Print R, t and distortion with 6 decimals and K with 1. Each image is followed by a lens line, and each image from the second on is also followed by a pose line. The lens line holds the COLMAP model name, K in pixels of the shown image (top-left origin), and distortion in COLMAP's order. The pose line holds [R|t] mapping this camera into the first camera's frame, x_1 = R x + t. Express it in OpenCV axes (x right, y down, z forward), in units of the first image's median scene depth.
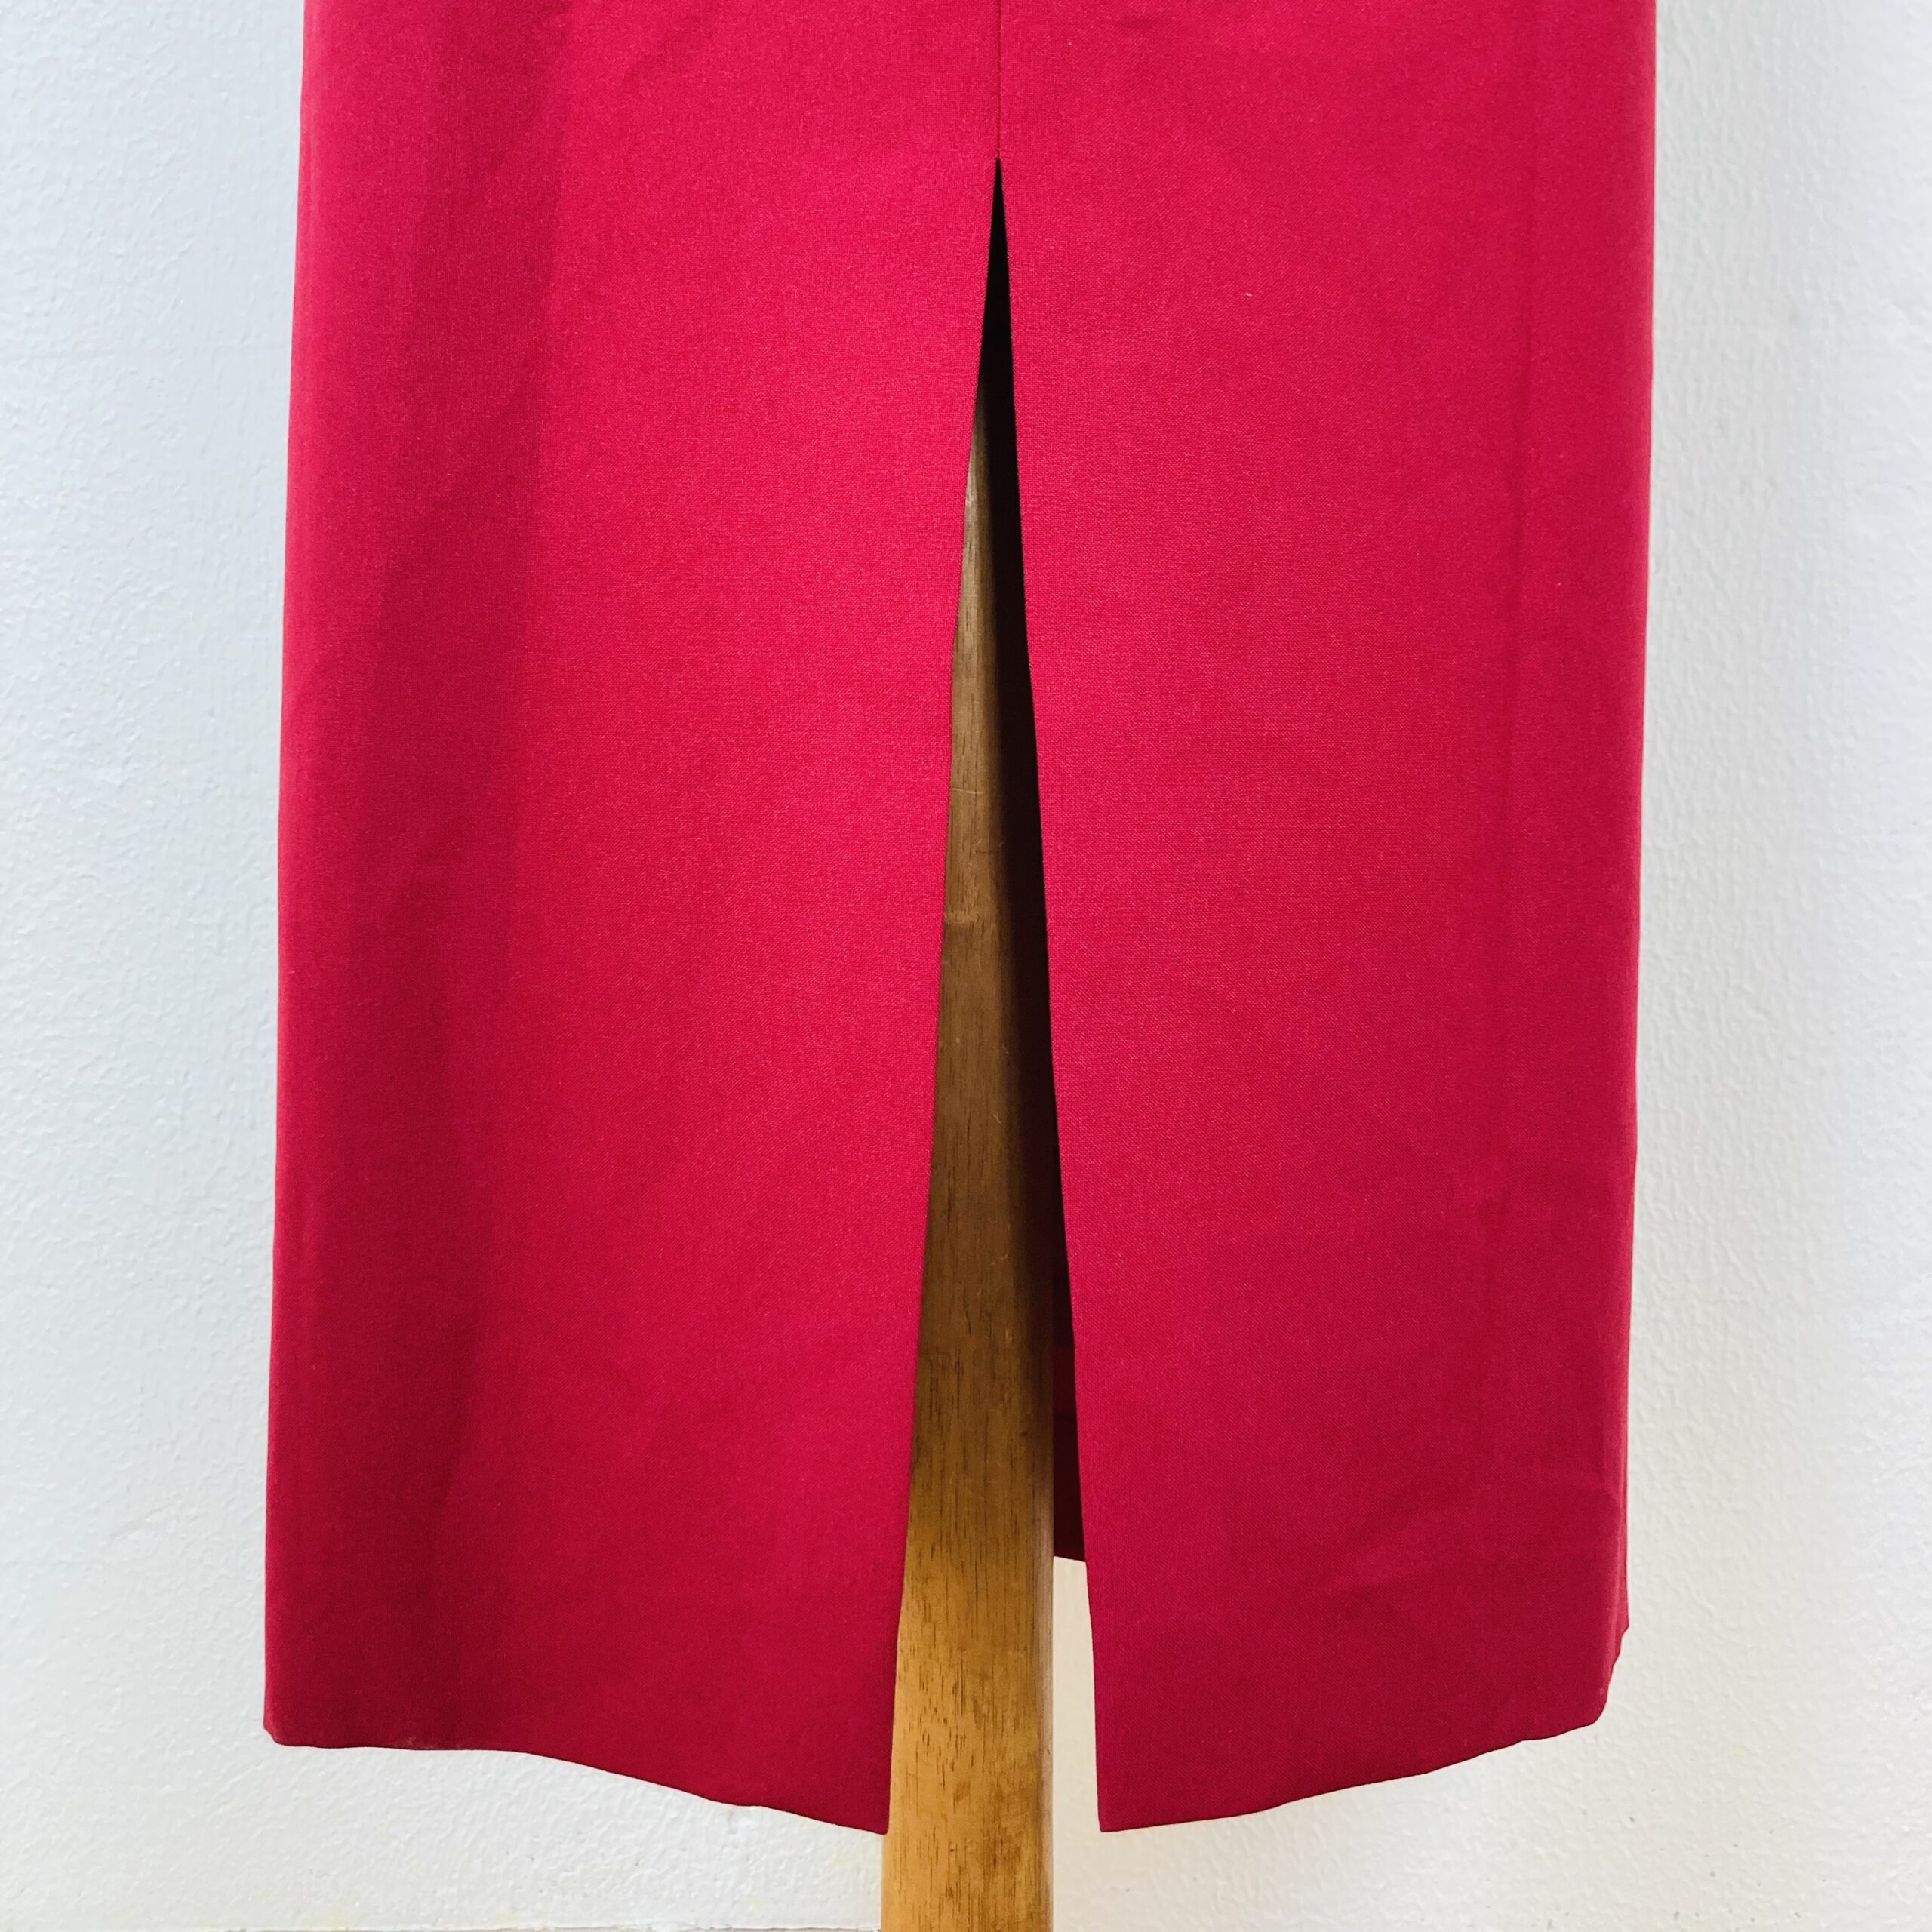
lens RADIAL K [[2166.8, 0, 965.8], [0, 2166.8, 979.5], [0, 0, 1]] dist [-0.005014, 0.000000]
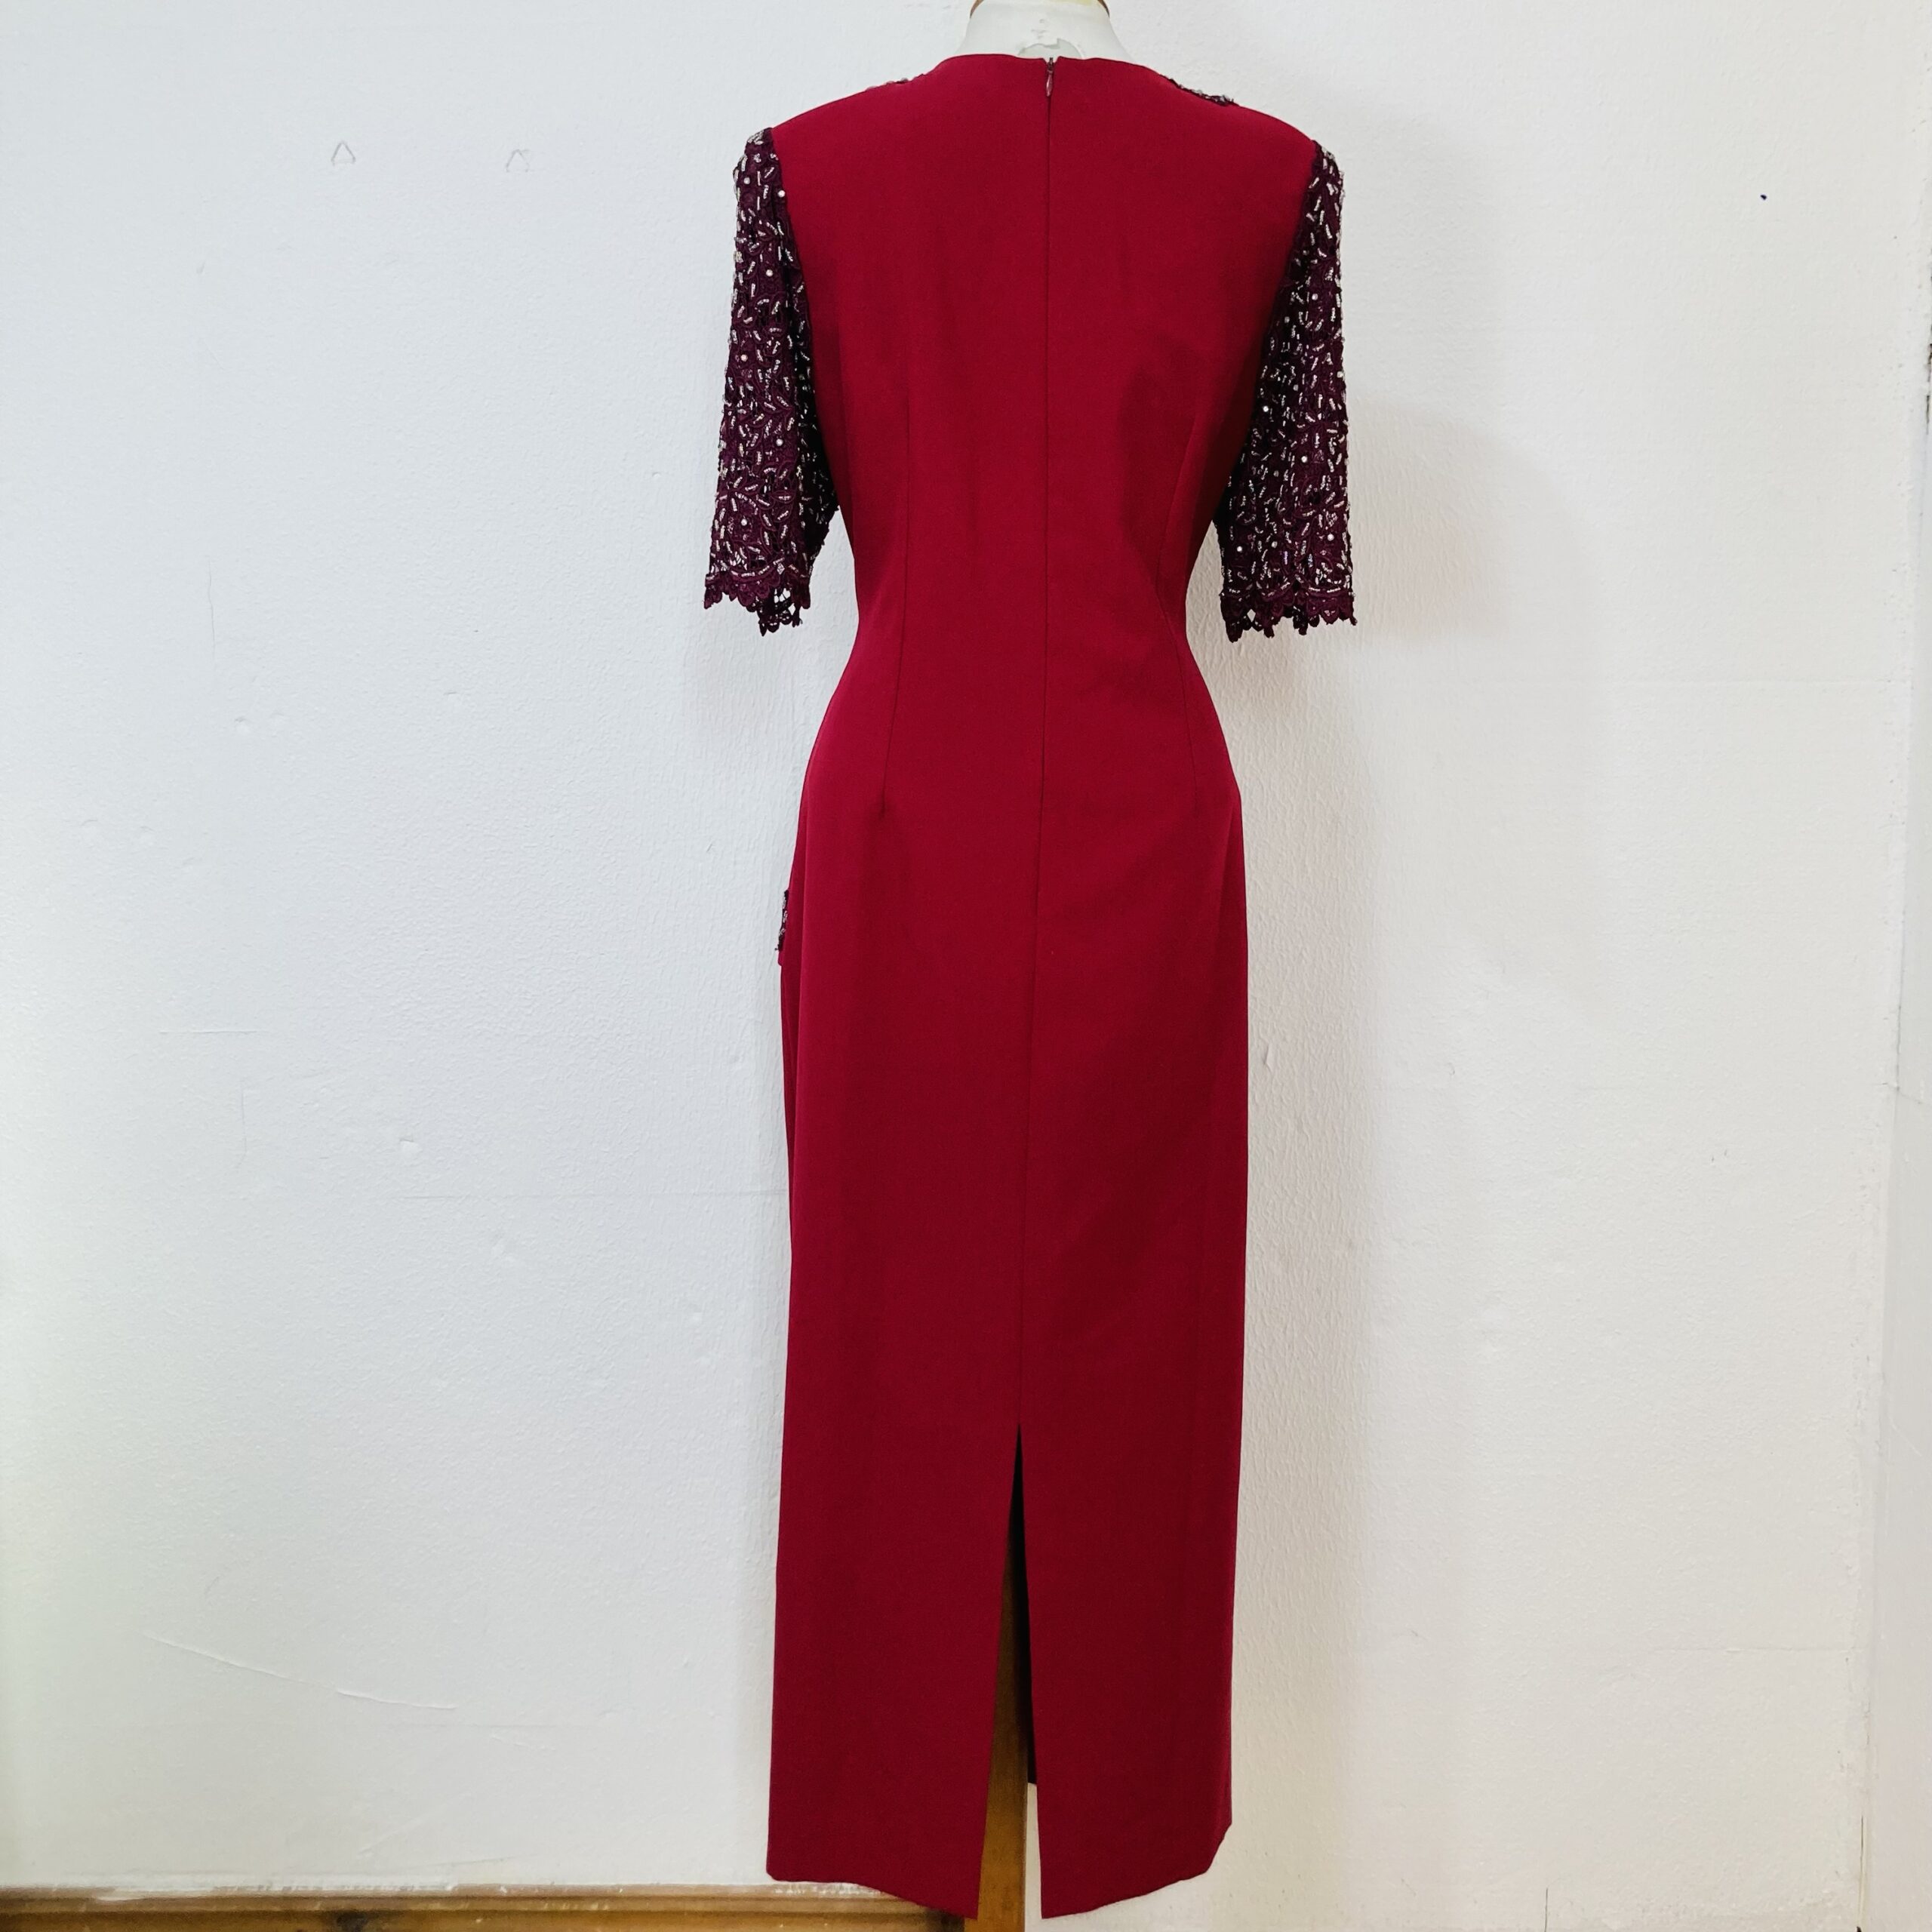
lens RADIAL K [[2166.8, 0, 960.0], [0, 2166.8, 949.5], [0, 0, 1]] dist [-0.005014, 0.000000]
pose [[0.999770, 0.013749, 0.016474, -0.082217], [-0.015155, 0.995962, 0.088490, -0.824456], [-0.015191, -0.088719, 0.995941, -1.296666]]
